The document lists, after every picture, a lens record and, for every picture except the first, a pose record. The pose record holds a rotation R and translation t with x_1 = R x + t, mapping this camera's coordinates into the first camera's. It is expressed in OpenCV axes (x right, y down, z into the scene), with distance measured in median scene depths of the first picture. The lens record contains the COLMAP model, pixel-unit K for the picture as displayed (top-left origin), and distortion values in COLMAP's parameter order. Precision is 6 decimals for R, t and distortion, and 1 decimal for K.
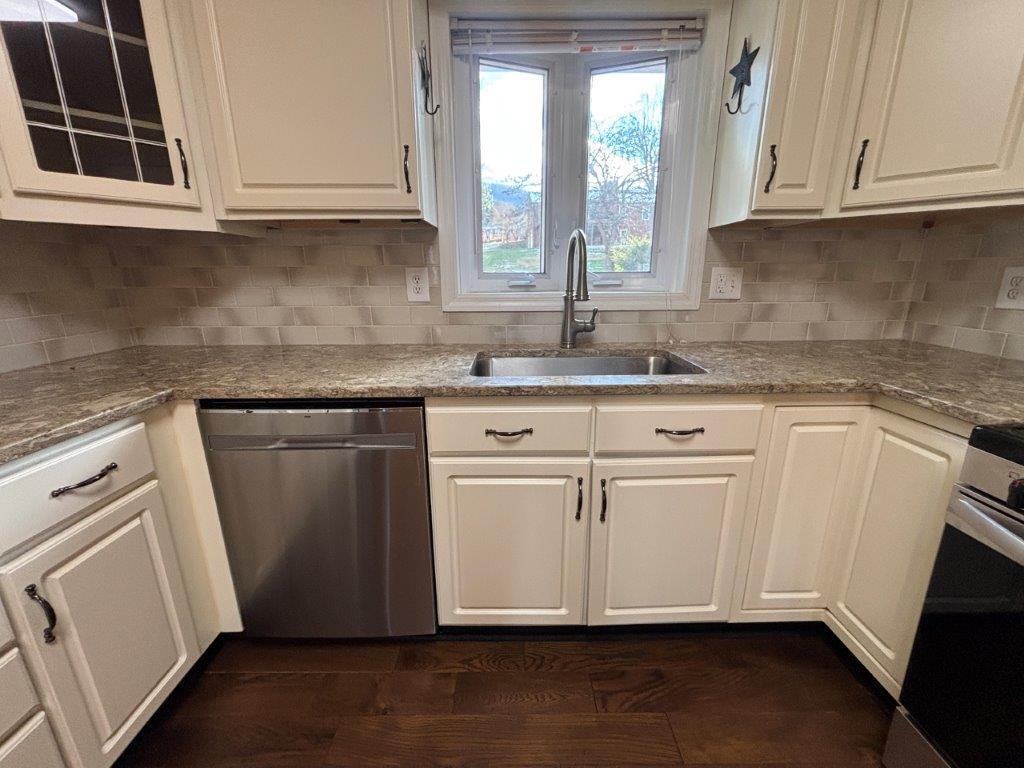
lens RADIAL K [[411.8, 0, 514.4], [0, 411.8, 381.8], [0, 0, 1]] dist [-0.005104, 0.000543]
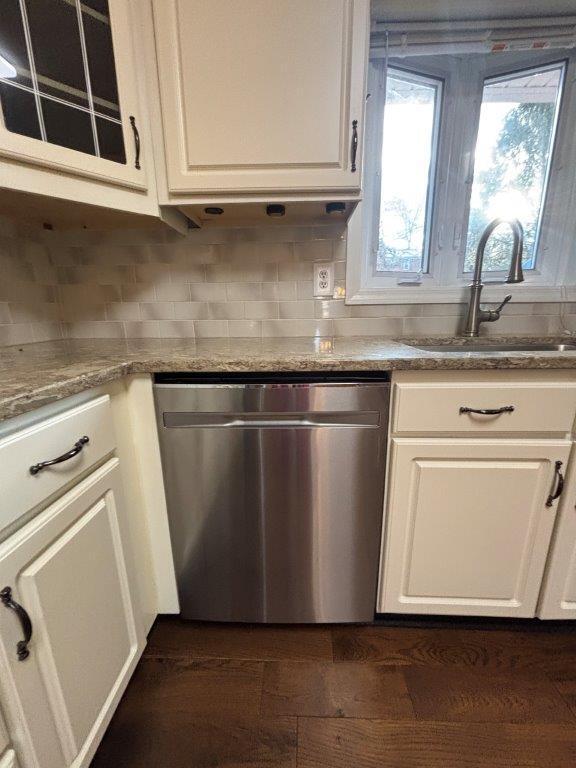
lens RADIAL K [[308.8, 0, 288.5], [0, 308.8, 384.0], [0, 0, 1]] dist [-0.005104, 0.000543]
pose [[0.999042, 0.002041, -0.043710, -0.399051], [-0.003159, 0.999669, -0.025537, 0.078443], [0.043643, 0.025650, 0.998718, 0.276883]]
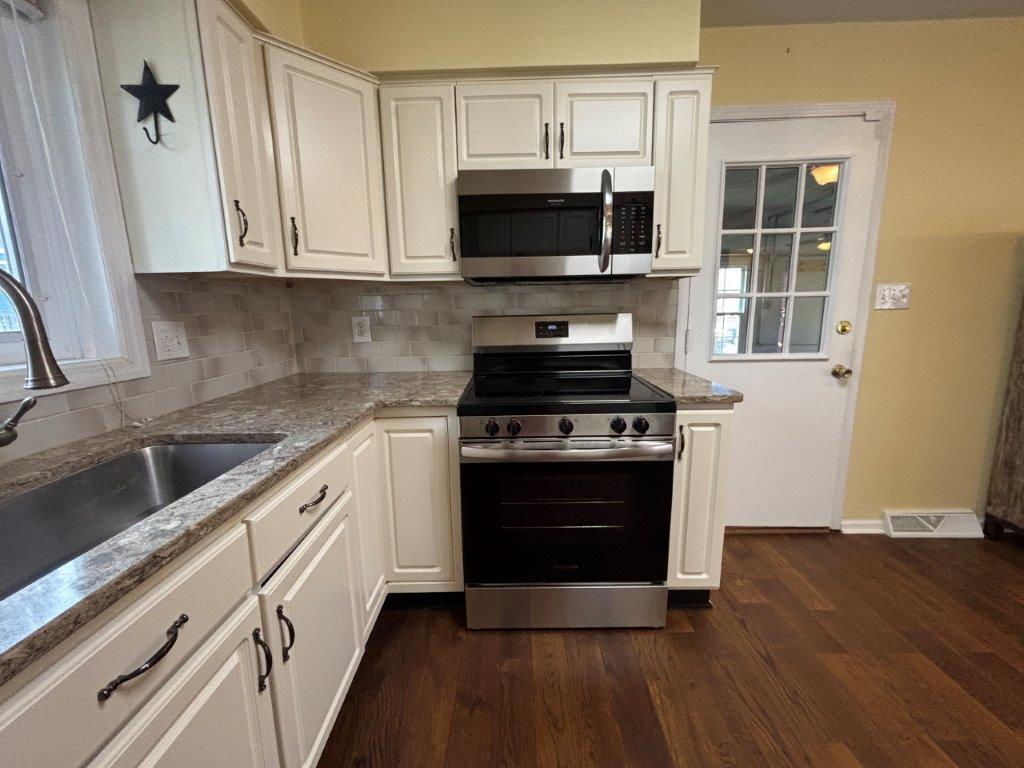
lens RADIAL K [[411.8, 0, 511.6], [0, 411.8, 381.3], [0, 0, 1]] dist [-0.005104, 0.000543]
pose [[0.018611, -0.168791, 0.985476, -0.413726], [0.276813, 0.947988, 0.157142, -0.138917], [-0.960744, 0.269868, 0.064366, 0.428304]]
